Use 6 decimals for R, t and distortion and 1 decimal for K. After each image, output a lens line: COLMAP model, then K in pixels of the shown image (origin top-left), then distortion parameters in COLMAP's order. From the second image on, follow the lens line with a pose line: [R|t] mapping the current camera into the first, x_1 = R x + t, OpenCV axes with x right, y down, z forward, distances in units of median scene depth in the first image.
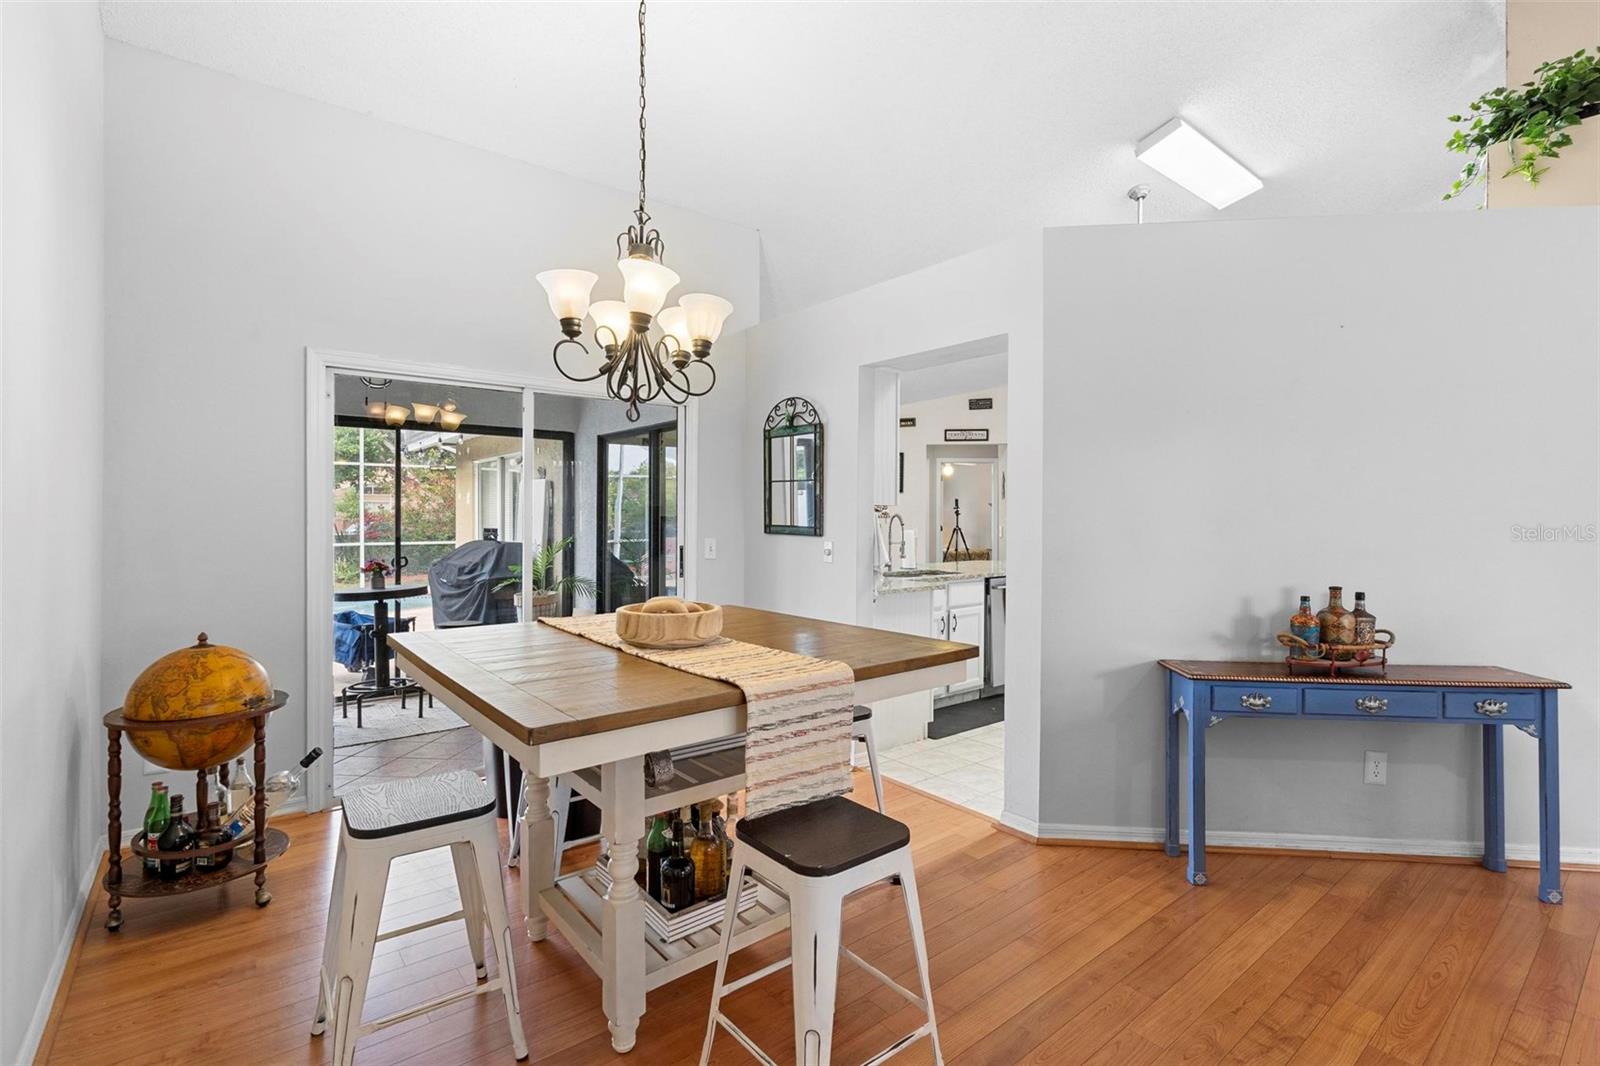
lens RADIAL K [[717.5, 0, 774.2], [0, 717.5, 504.5], [0, 0, 1]] dist [-0.008139, 0.001763]
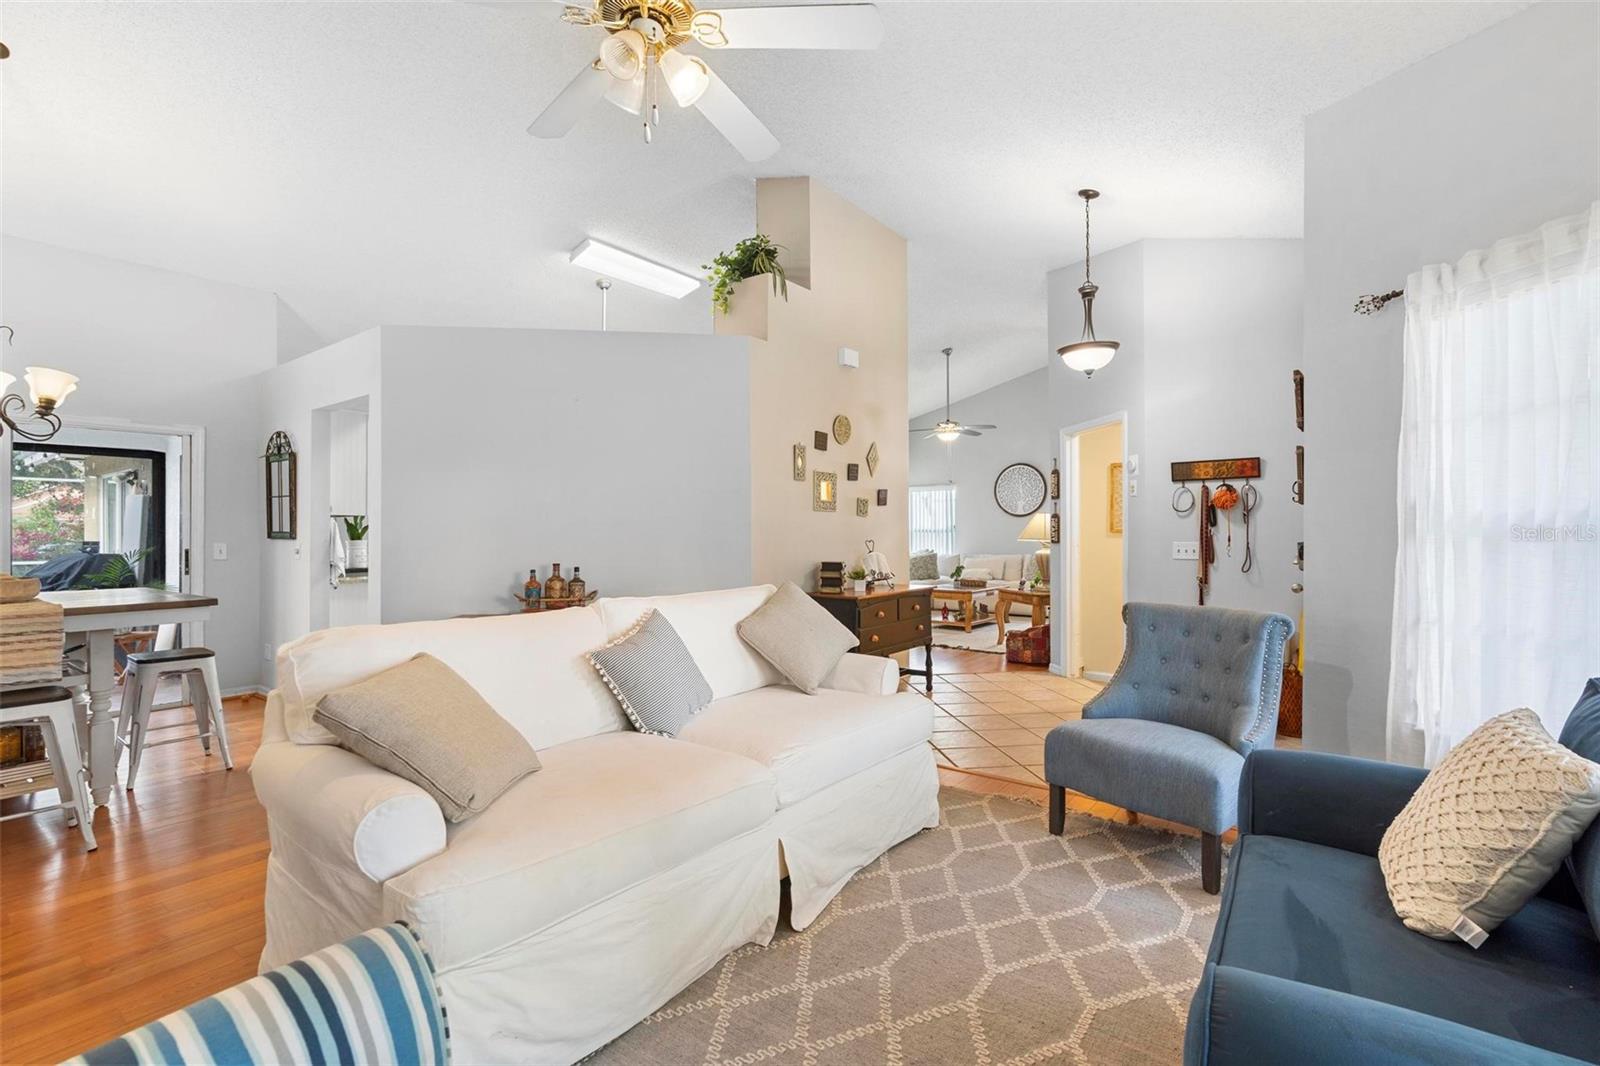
lens RADIAL K [[717.5, 0, 797.1], [0, 717.5, 530.0], [0, 0, 1]] dist [-0.008139, 0.001763]
pose [[0.969413, -0.006105, 0.245360, 0.626398], [0.003260, 0.999923, 0.011997, 0.014844], [-0.245414, -0.010830, 0.969358, -0.476309]]
